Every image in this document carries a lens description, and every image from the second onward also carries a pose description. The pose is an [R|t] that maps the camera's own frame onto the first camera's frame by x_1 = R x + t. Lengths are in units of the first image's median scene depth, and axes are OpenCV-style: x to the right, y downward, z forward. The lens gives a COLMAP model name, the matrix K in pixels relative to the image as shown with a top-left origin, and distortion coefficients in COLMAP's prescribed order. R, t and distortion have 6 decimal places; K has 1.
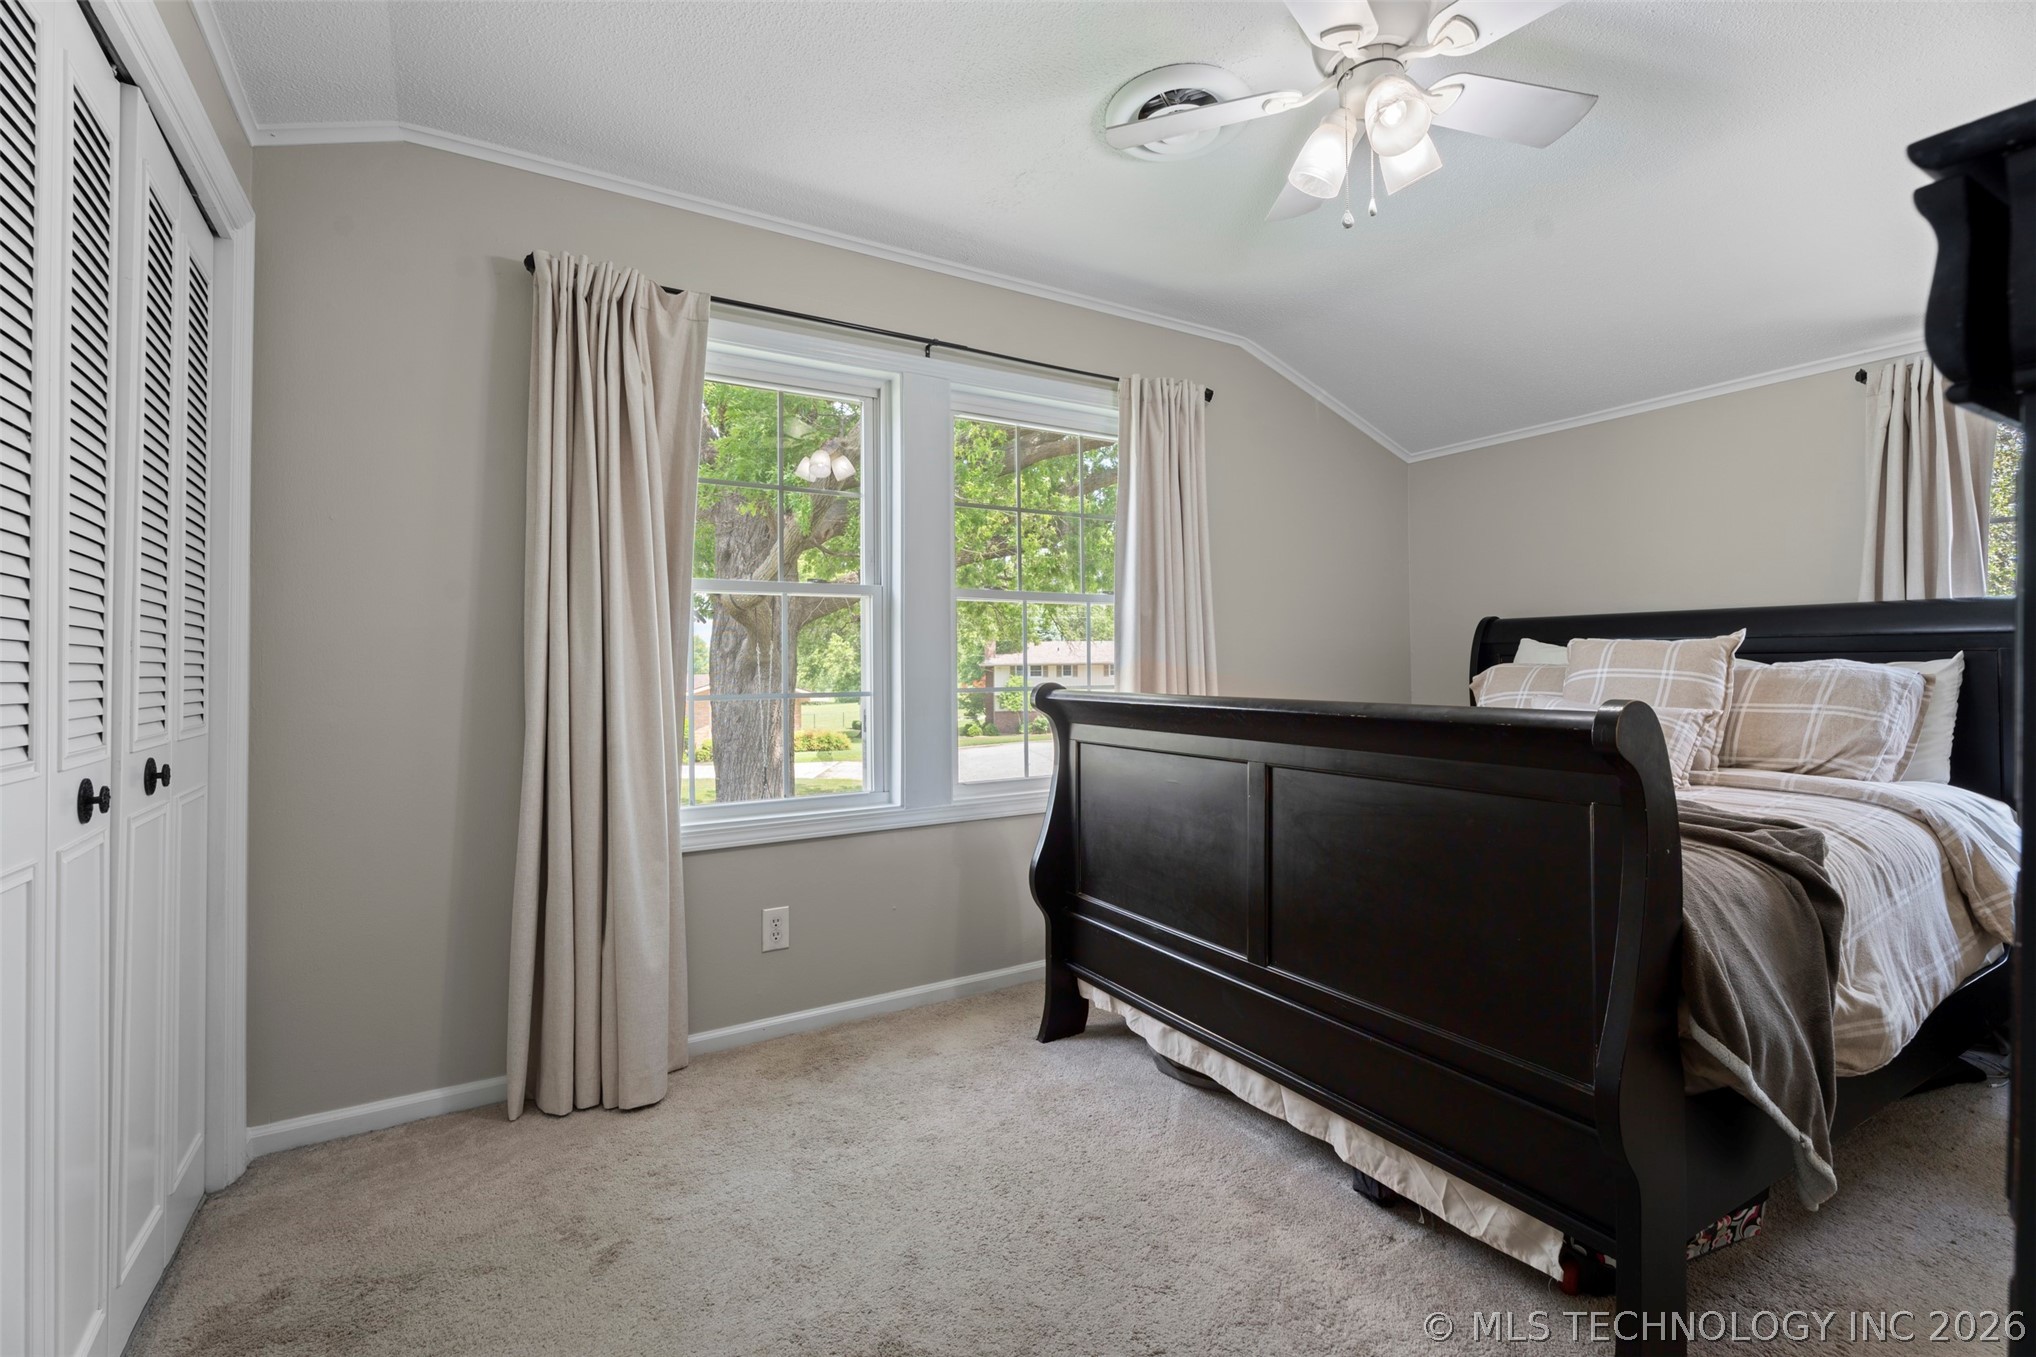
lens RADIAL K [[906.0, 0, 1030.4], [0, 906.0, 680.6], [0, 0, 1]] dist [0.003500, 0.000119]
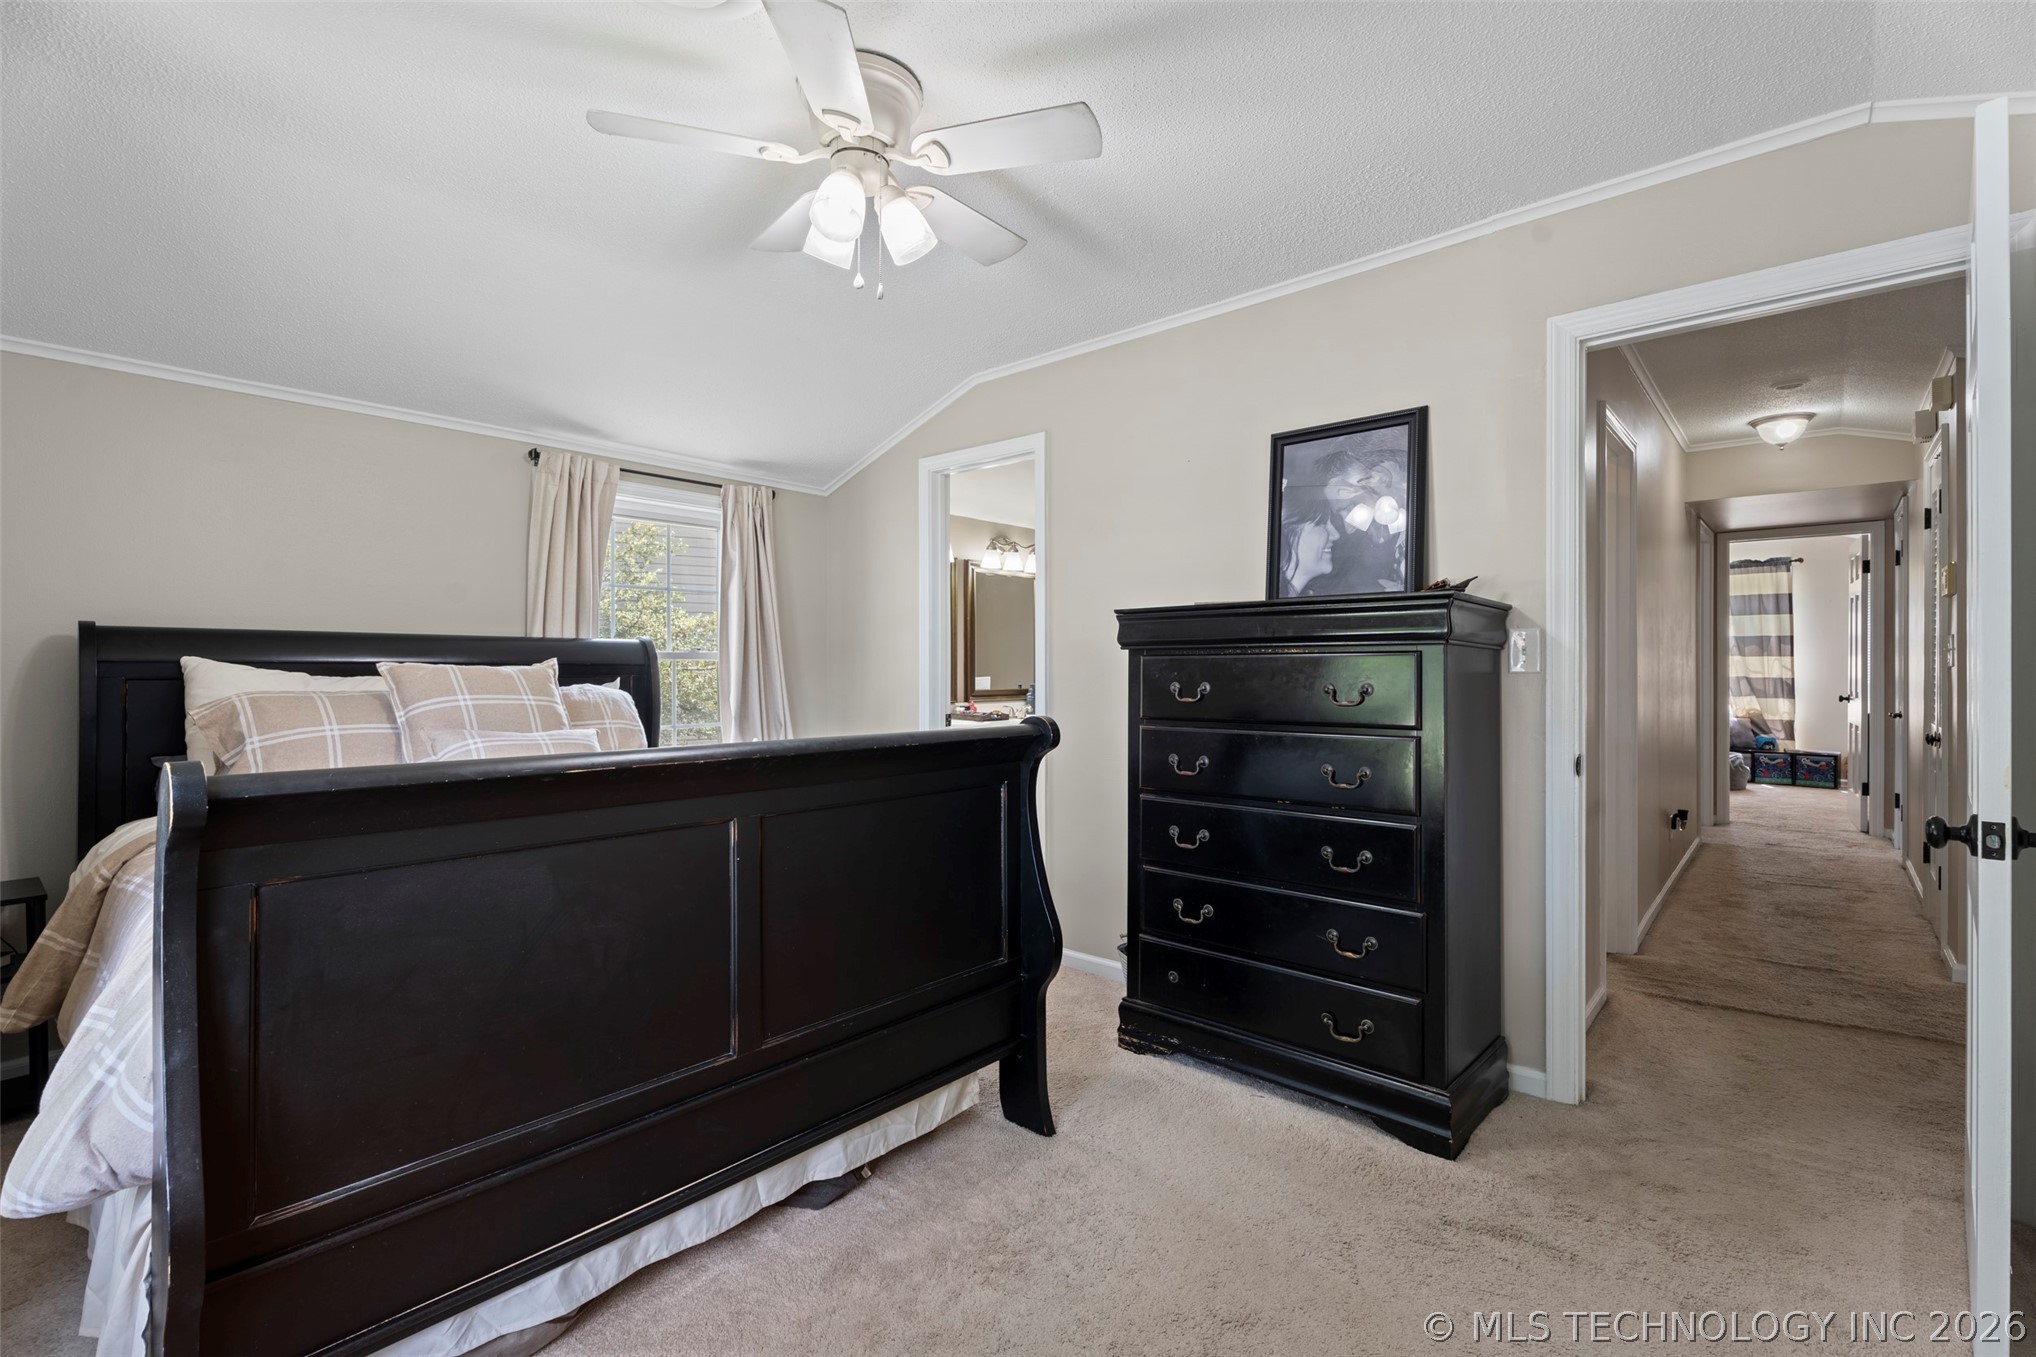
lens RADIAL K [[906.0, 0, 1030.4], [0, 906.0, 680.6], [0, 0, 1]] dist [0.003500, 0.000119]
pose [[-0.303129, -0.005647, 0.952933, -0.650945], [0.017576, 0.999779, 0.011515, -0.040636], [-0.952787, 0.020239, -0.302963, 1.013057]]
